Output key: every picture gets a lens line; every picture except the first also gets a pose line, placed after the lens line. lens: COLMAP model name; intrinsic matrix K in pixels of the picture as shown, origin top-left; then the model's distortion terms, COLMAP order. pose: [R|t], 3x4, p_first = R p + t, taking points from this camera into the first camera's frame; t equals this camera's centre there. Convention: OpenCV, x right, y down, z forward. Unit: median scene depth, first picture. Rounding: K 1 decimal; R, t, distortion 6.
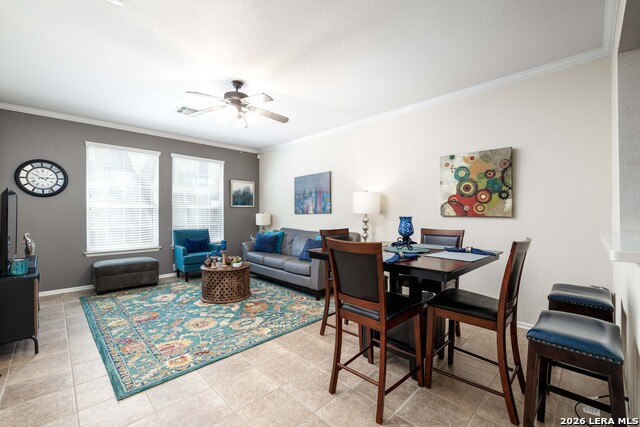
lens RADIAL K [[271.8, 0, 319.8], [0, 271.8, 212.7], [0, 0, 1]] dist [-0.001694, -0.000321]
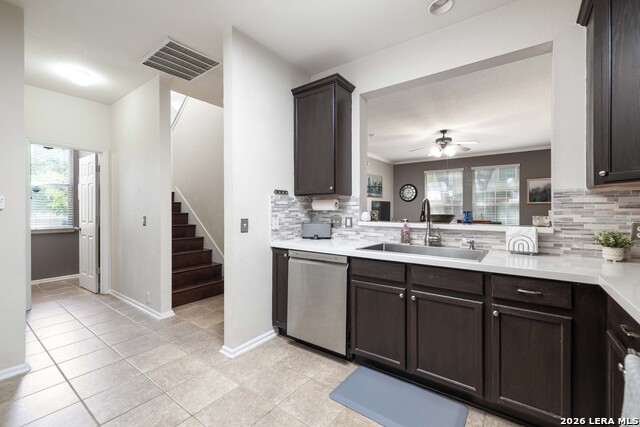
lens RADIAL K [[271.8, 0, 319.7], [0, 271.8, 209.9], [0, 0, 1]] dist [-0.001694, -0.000321]
pose [[0.157933, 0.000329, -0.987450, 1.116978], [0.000776, 1.000000, 0.000458, 0.004913], [0.987449, -0.000839, 0.157933, -0.016370]]
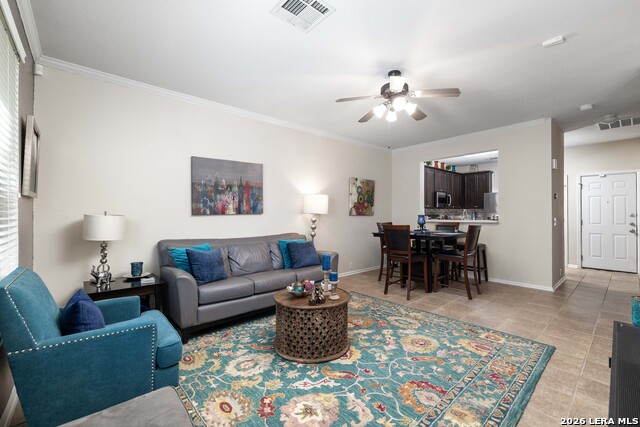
lens RADIAL K [[271.8, 0, 324.5], [0, 271.8, 210.6], [0, 0, 1]] dist [-0.001694, -0.000321]
pose [[0.052829, 0.014106, 0.998504, -1.140405], [0.002510, 0.999895, -0.014259, 0.006403], [-0.998600, 0.003260, 0.052788, 1.090970]]
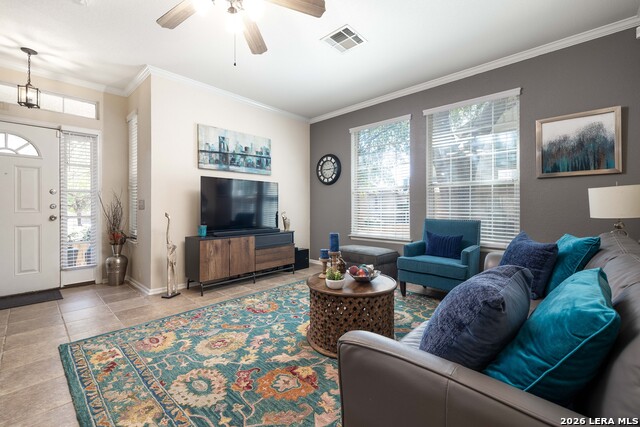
lens RADIAL K [[271.8, 0, 320.6], [0, 271.8, 209.2], [0, 0, 1]] dist [-0.001694, -0.000321]
pose [[0.038897, 0.001305, -0.999242, 0.230206], [-0.000488, 0.999999, 0.001287, 0.057942], [0.999243, 0.000438, 0.038898, 1.069413]]
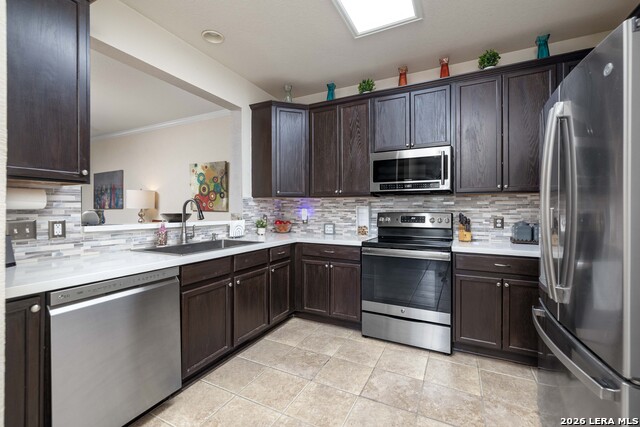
lens RADIAL K [[271.8, 0, 318.3], [0, 271.8, 209.2], [0, 0, 1]] dist [-0.001694, -0.000321]
pose [[0.942607, 0.004772, 0.333870, 0.597332], [-0.004178, 0.999988, -0.002498, 0.006095], [-0.333878, 0.000959, 0.942616, -0.410847]]
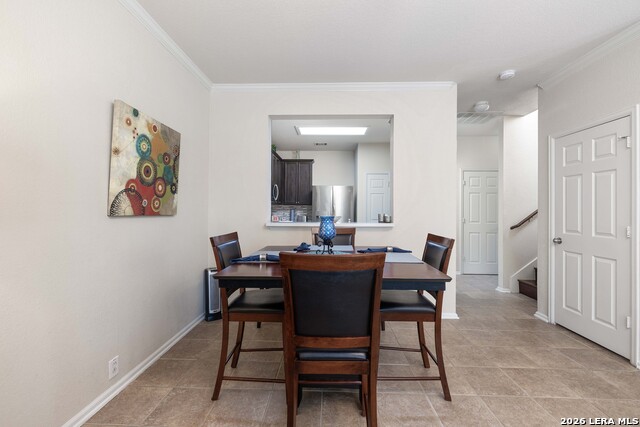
lens RADIAL K [[271.8, 0, 316.7], [0, 271.8, 208.0], [0, 0, 1]] dist [-0.001694, -0.000321]
pose [[-0.679927, 0.003151, 0.733273, -0.186340], [-0.004443, 0.999955, -0.008416, -0.001518], [-0.733266, -0.008980, -0.679882, 1.091881]]
